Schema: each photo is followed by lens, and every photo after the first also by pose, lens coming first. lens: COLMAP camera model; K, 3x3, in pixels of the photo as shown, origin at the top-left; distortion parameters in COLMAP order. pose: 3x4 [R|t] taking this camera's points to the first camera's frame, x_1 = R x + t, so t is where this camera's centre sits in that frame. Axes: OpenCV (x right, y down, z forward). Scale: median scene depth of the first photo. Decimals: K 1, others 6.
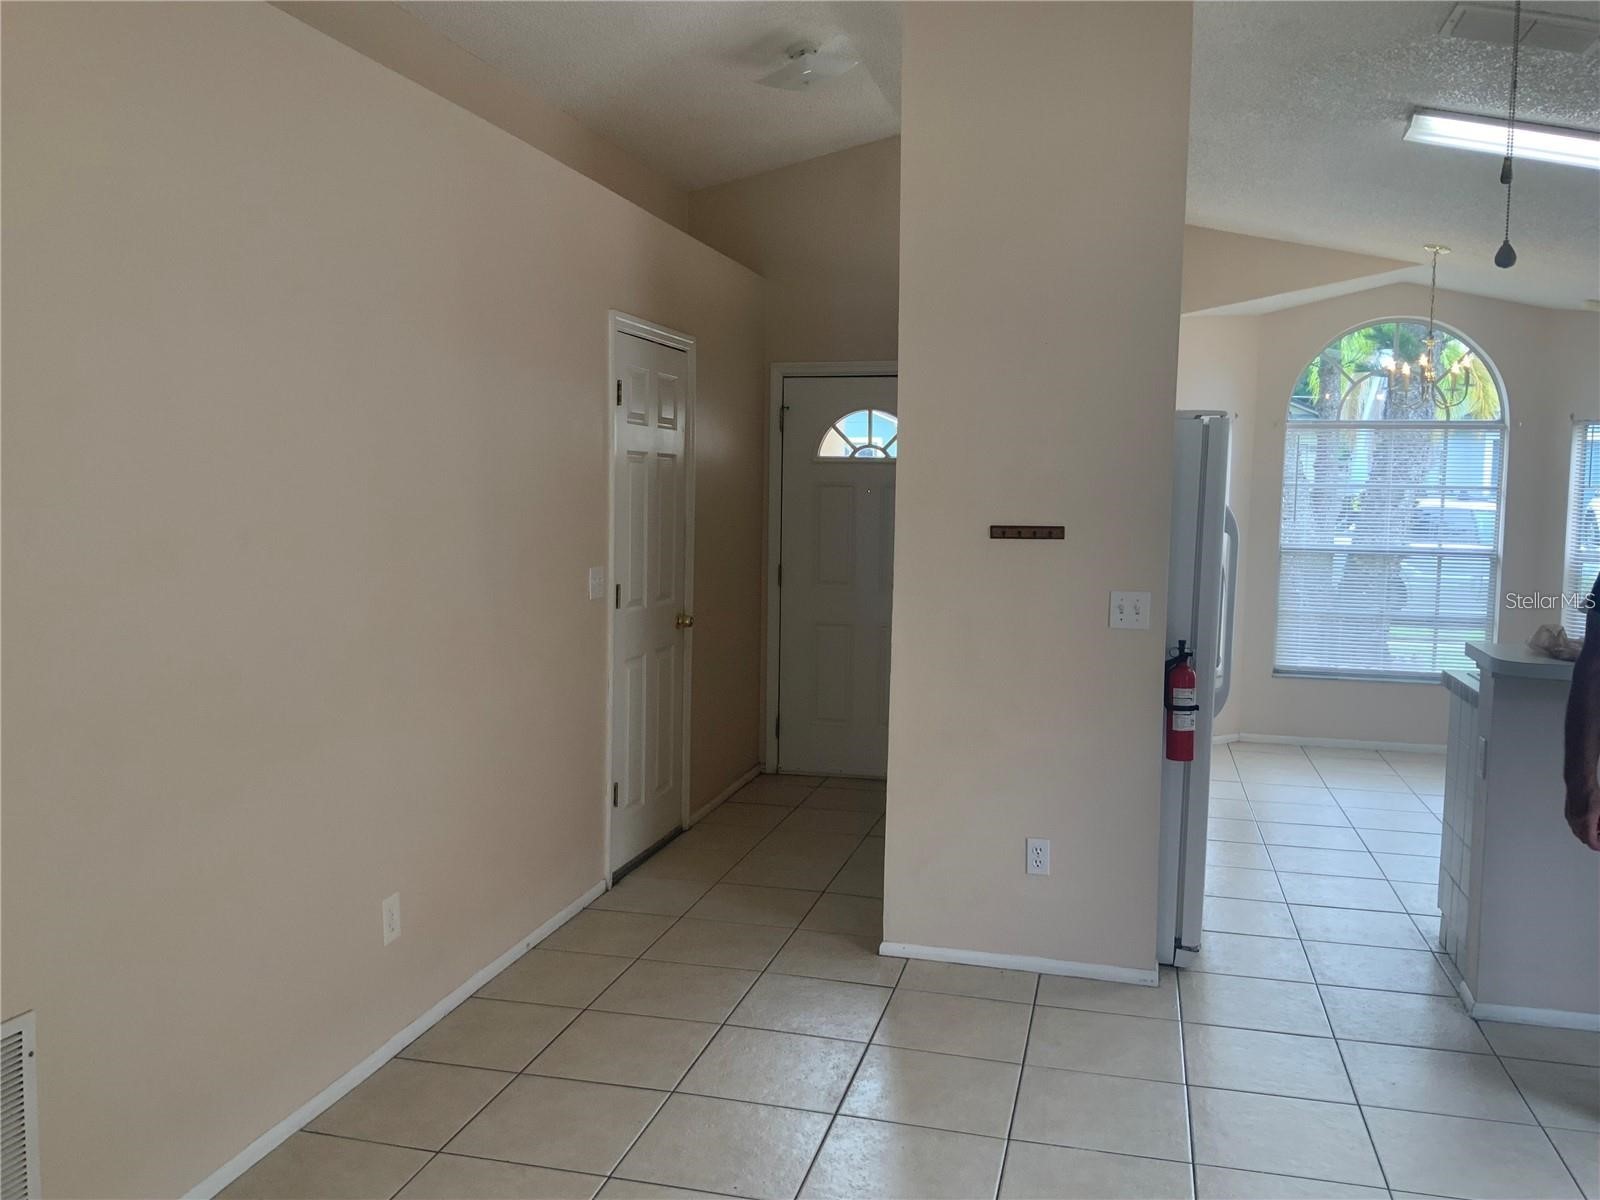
lens RADIAL K [[1340.8, 0, 795.8], [0, 1340.8, 603.5], [0, 0, 1]] dist [0.008444, -0.010592]
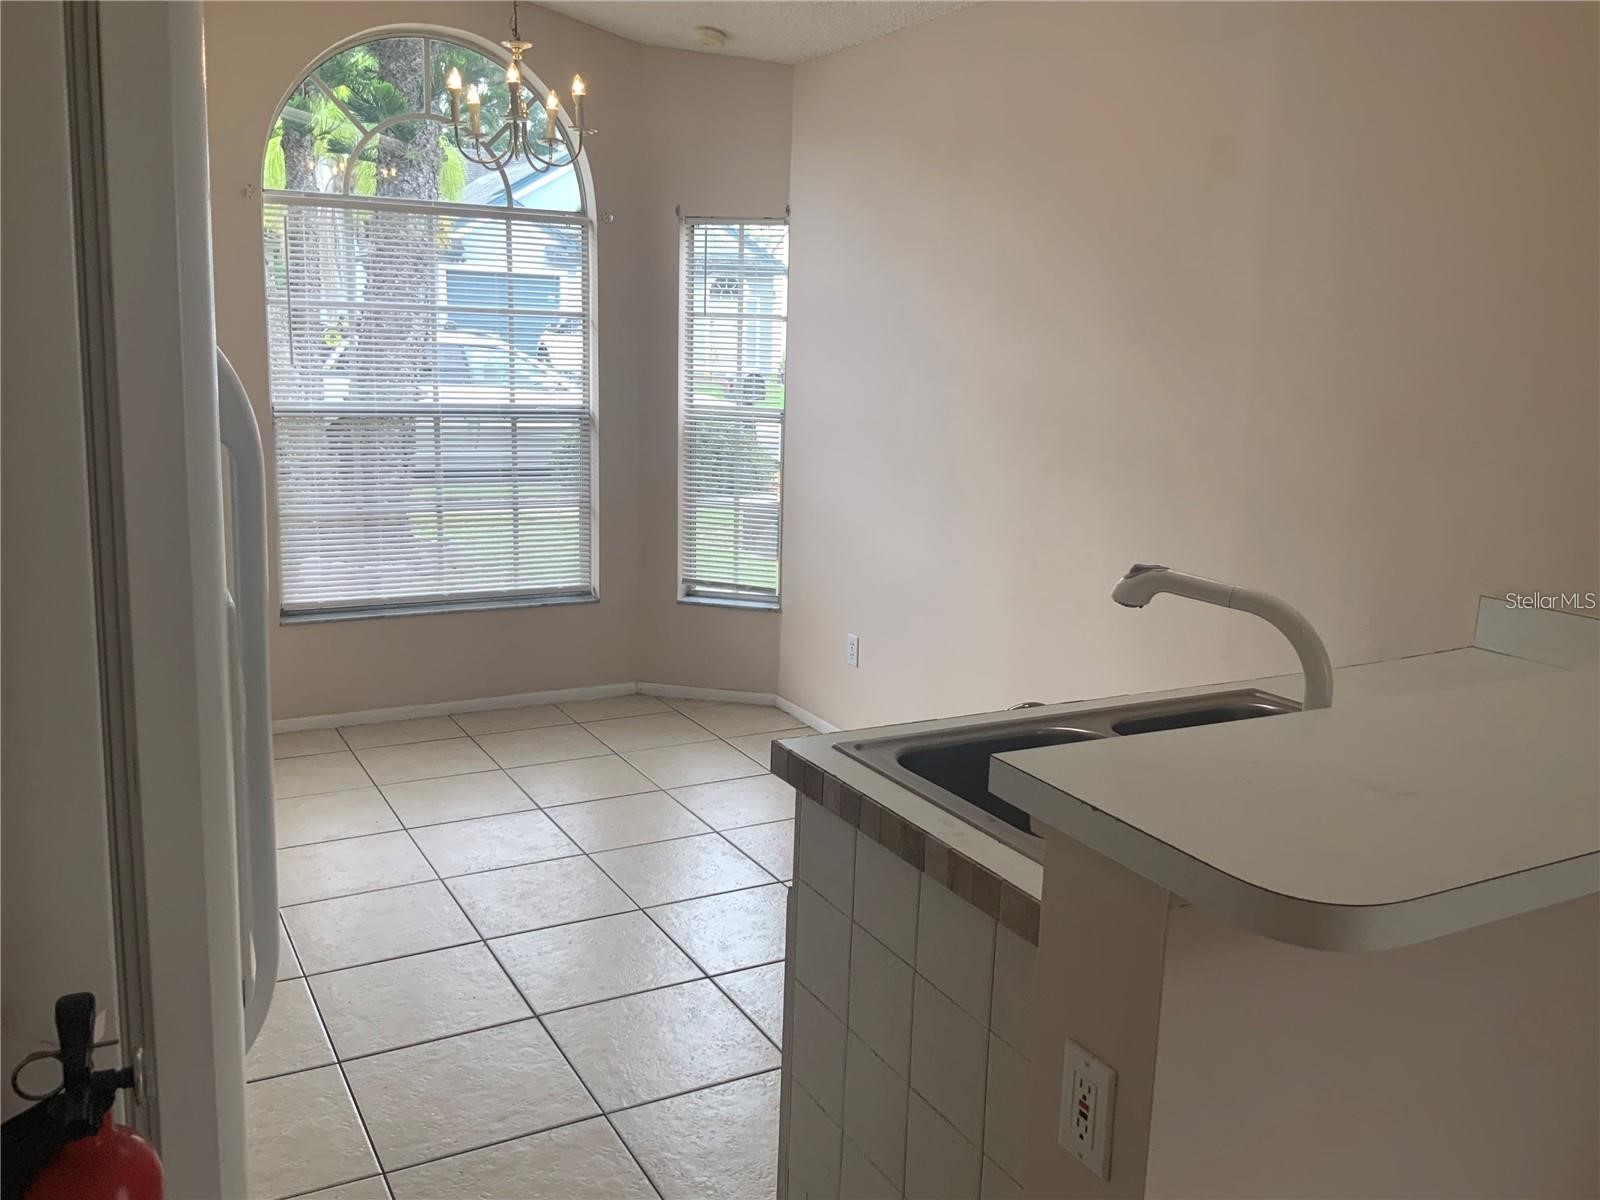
lens RADIAL K [[1340.8, 0, 799.7], [0, 1340.8, 607.5], [0, 0, 1]] dist [0.008444, -0.010592]
pose [[0.731908, -0.129835, 0.668919, 0.129414], [0.046126, 0.988868, 0.141467, -0.030187], [-0.679840, -0.072686, 0.729749, 0.420818]]
